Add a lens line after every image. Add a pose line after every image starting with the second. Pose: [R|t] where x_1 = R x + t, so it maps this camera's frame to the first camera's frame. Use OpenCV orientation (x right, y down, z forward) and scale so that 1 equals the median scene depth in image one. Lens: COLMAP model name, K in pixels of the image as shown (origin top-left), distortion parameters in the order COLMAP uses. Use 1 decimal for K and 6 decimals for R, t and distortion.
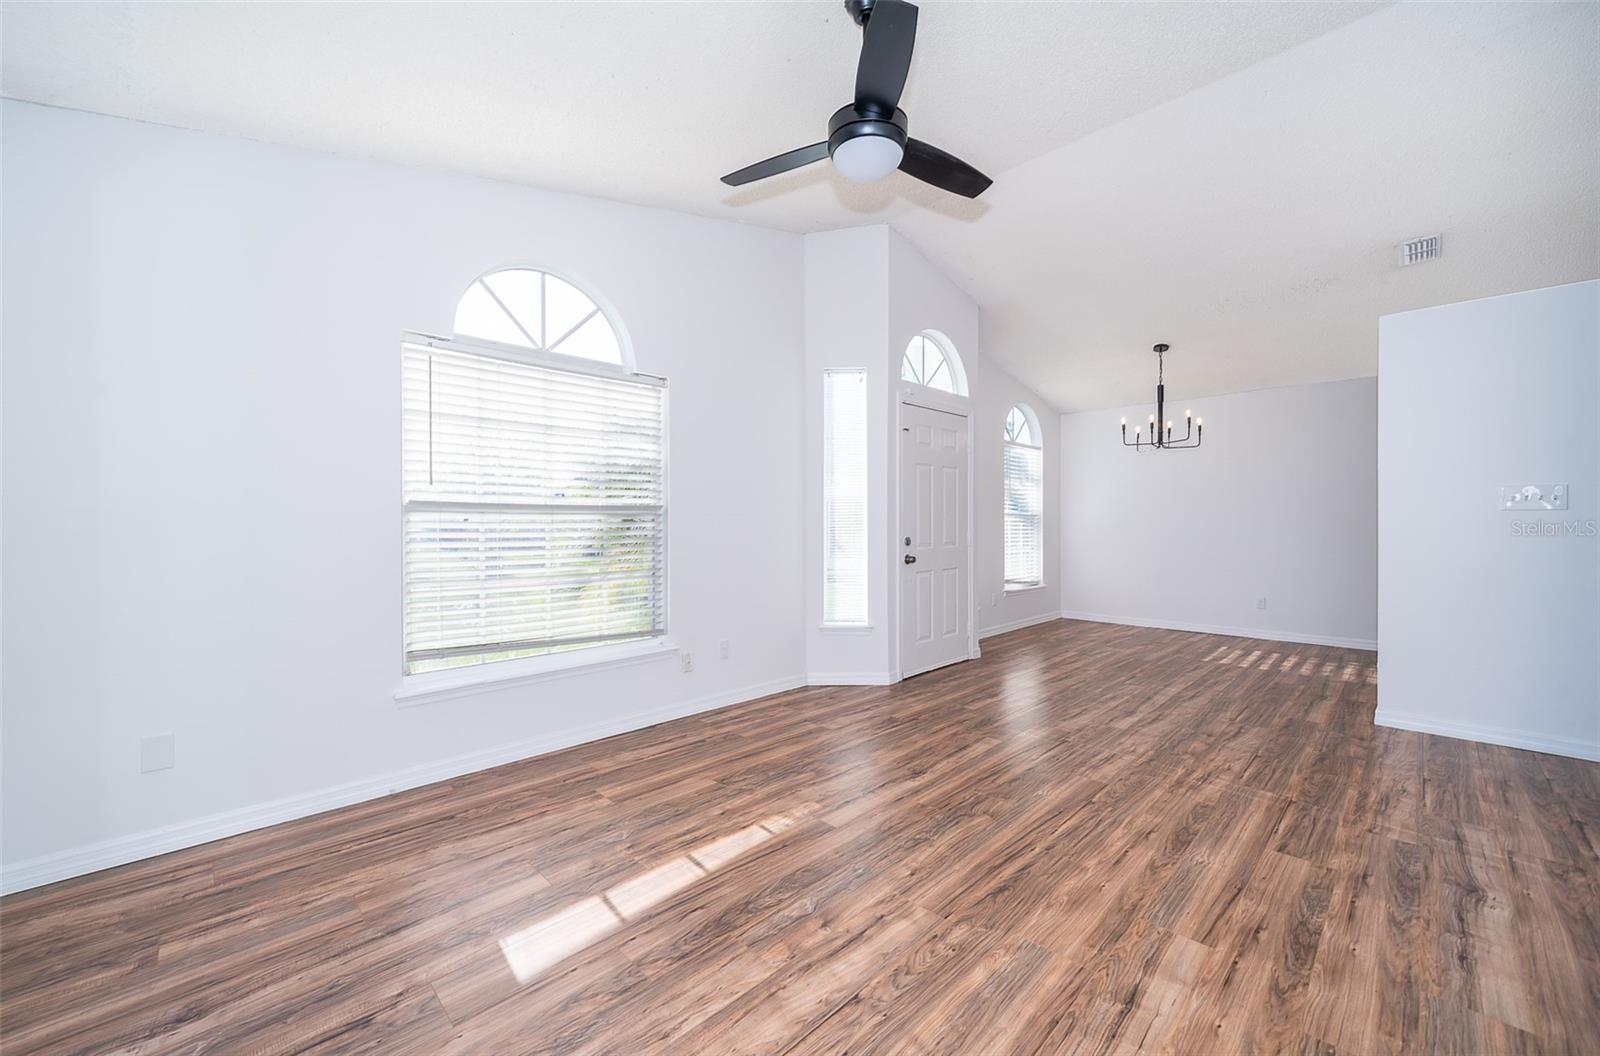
lens RADIAL K [[640.5, 0, 802.3], [0, 640.5, 514.3], [0, 0, 1]] dist [-0.005158, 0.002419]
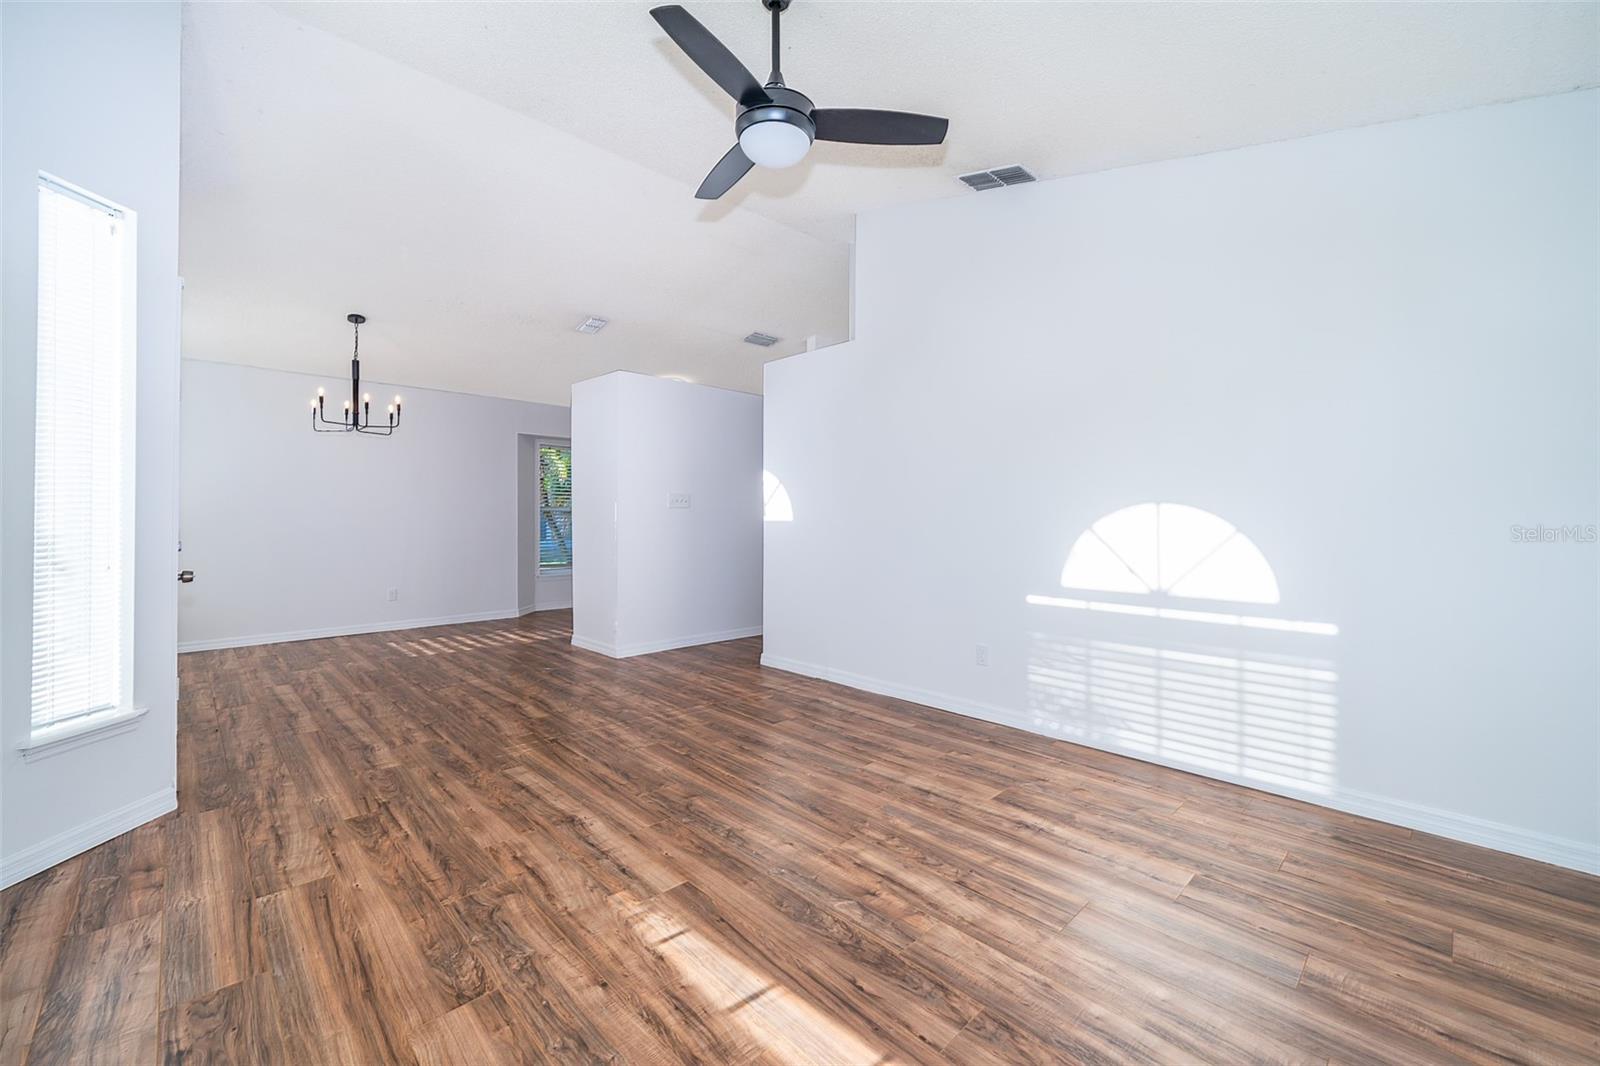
lens RADIAL K [[616.7, 0, 821.7], [0, 616.7, 533.2], [0, 0, 1]] dist [-0.004798, 0.000979]
pose [[0.006022, -0.024344, 0.999685, -0.716528], [-0.013452, 0.999611, 0.024424, 0.008110], [-0.999891, -0.013595, 0.005692, 0.791499]]
